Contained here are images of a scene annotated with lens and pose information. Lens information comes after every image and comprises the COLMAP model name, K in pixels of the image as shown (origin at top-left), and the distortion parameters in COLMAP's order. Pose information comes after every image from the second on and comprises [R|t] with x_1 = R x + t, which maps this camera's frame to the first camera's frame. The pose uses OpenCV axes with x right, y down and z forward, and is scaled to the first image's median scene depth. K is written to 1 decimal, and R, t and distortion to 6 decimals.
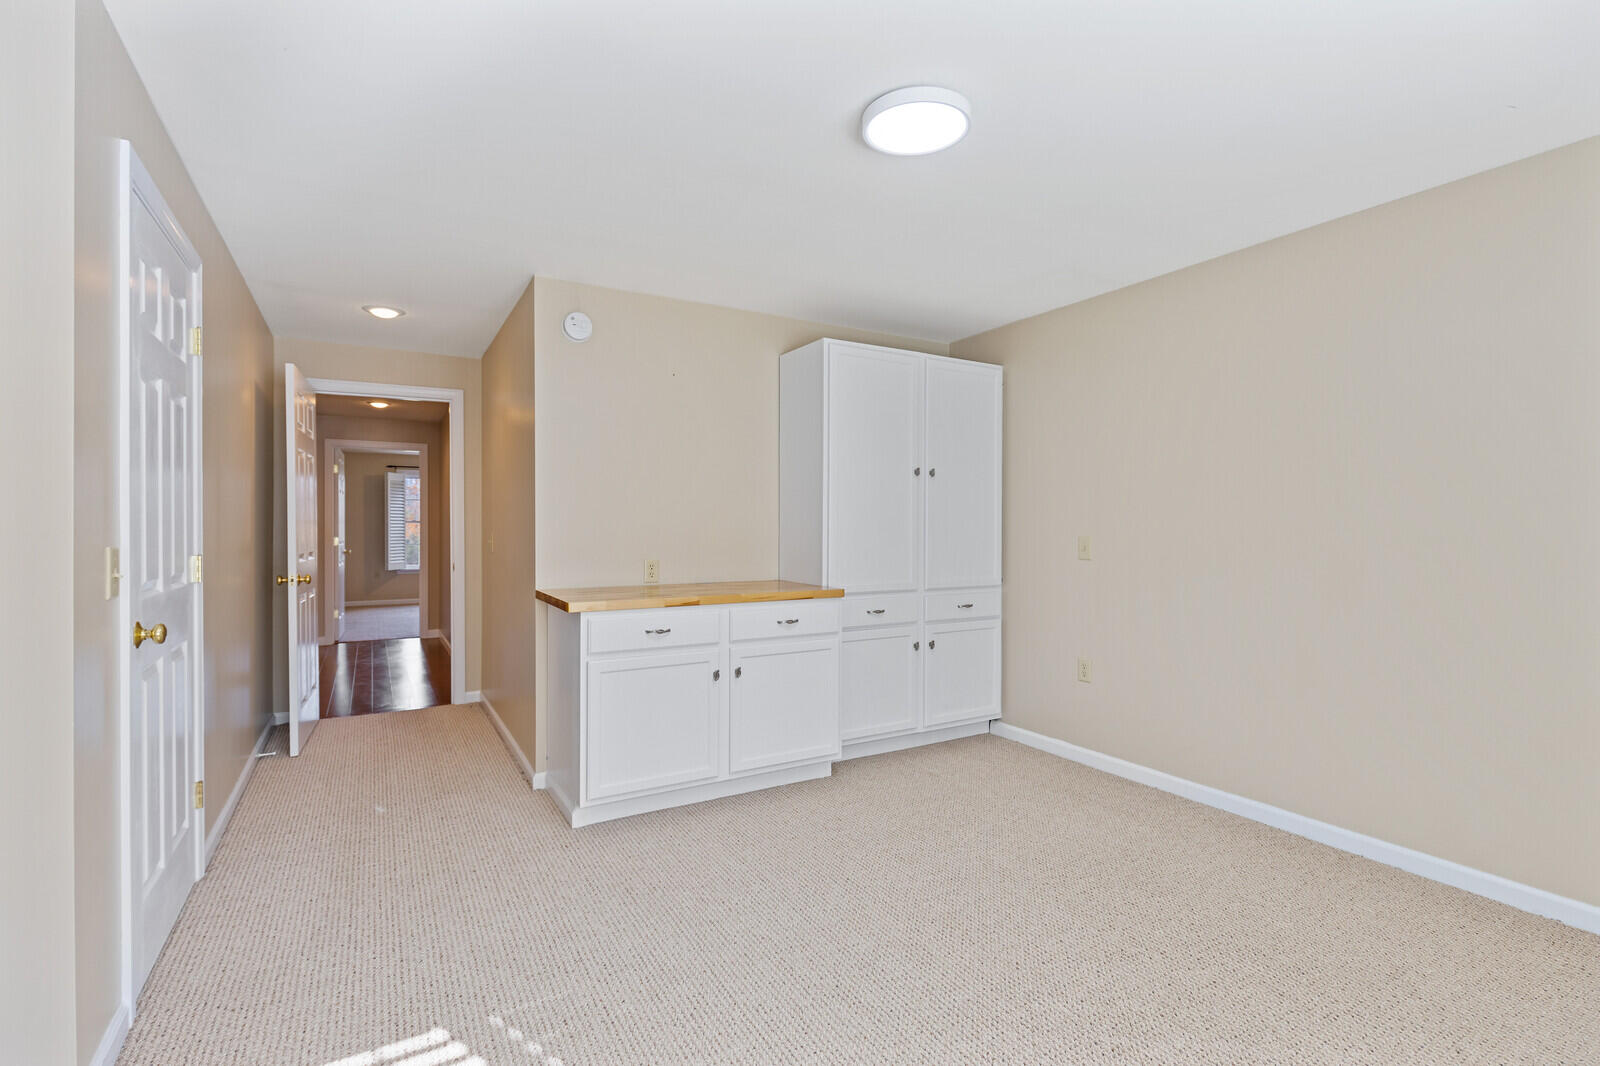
lens RADIAL K [[723.4, 0, 792.9], [0, 723.4, 526.5], [0, 0, 1]] dist [-0.004030, -0.000745]
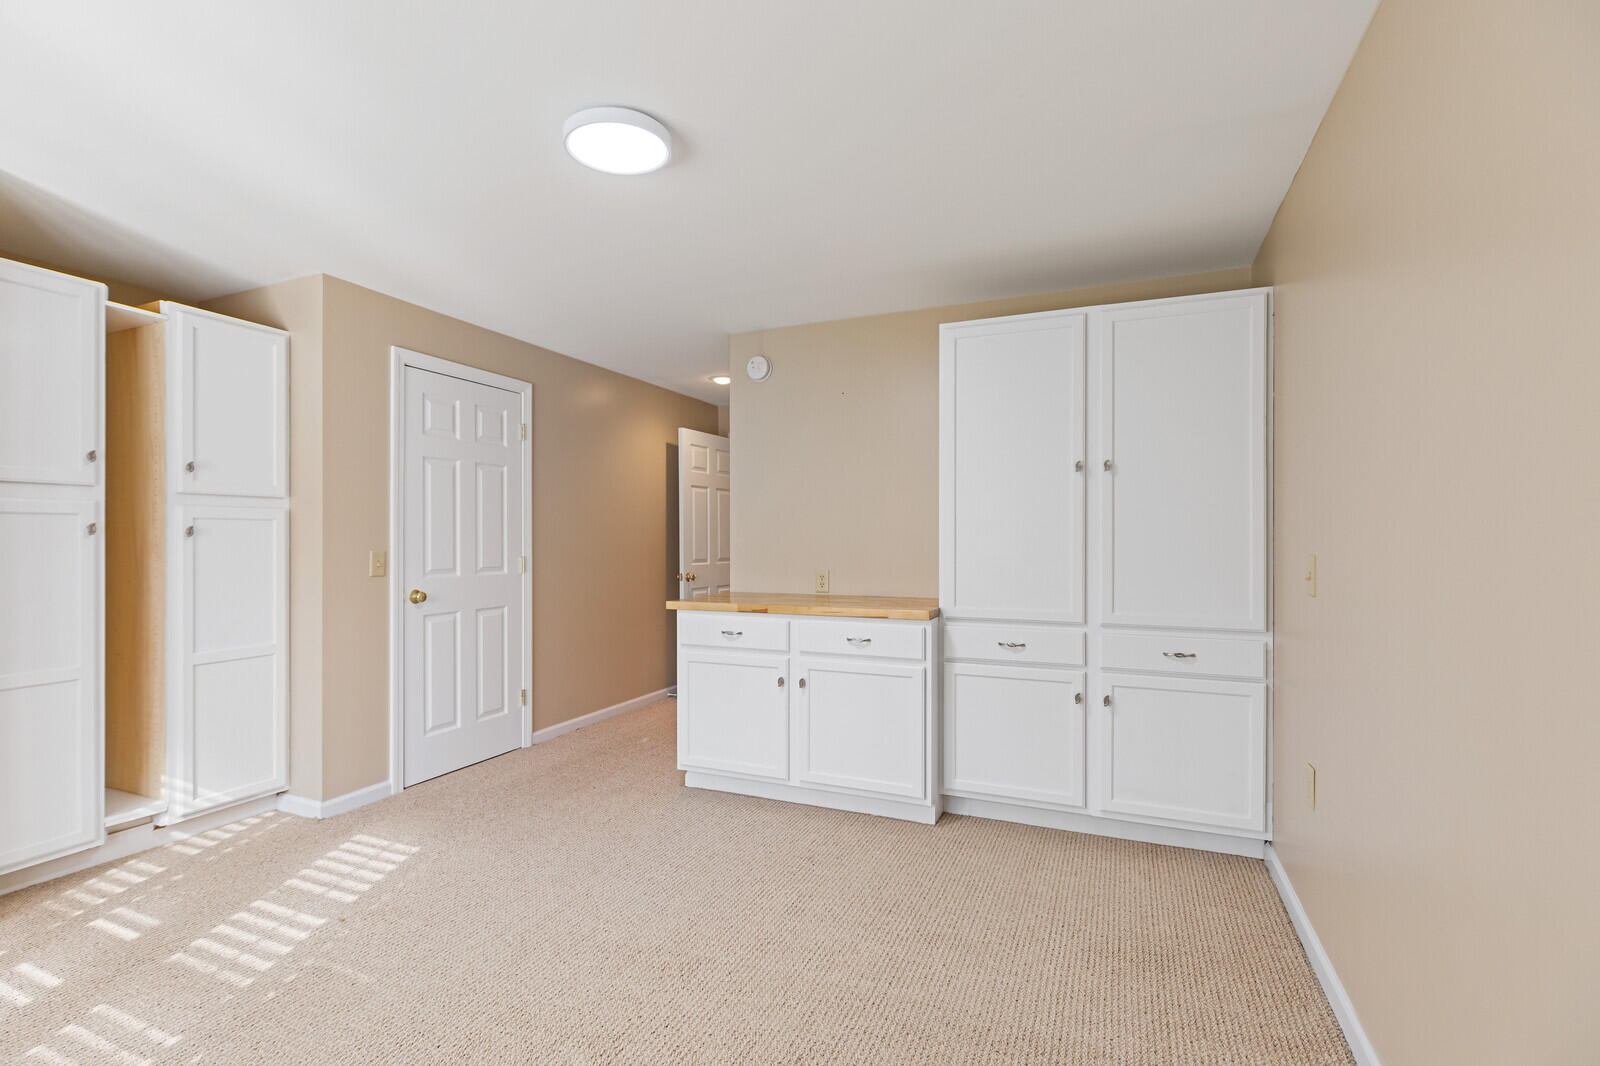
lens RADIAL K [[723.4, 0, 800.7], [0, 723.4, 533.0], [0, 0, 1]] dist [-0.004030, -0.000745]
pose [[0.597053, -0.007605, -0.802166, 0.643676], [0.002451, 0.999968, -0.007656, -0.001478], [0.802198, 0.002605, 0.597052, 0.340420]]
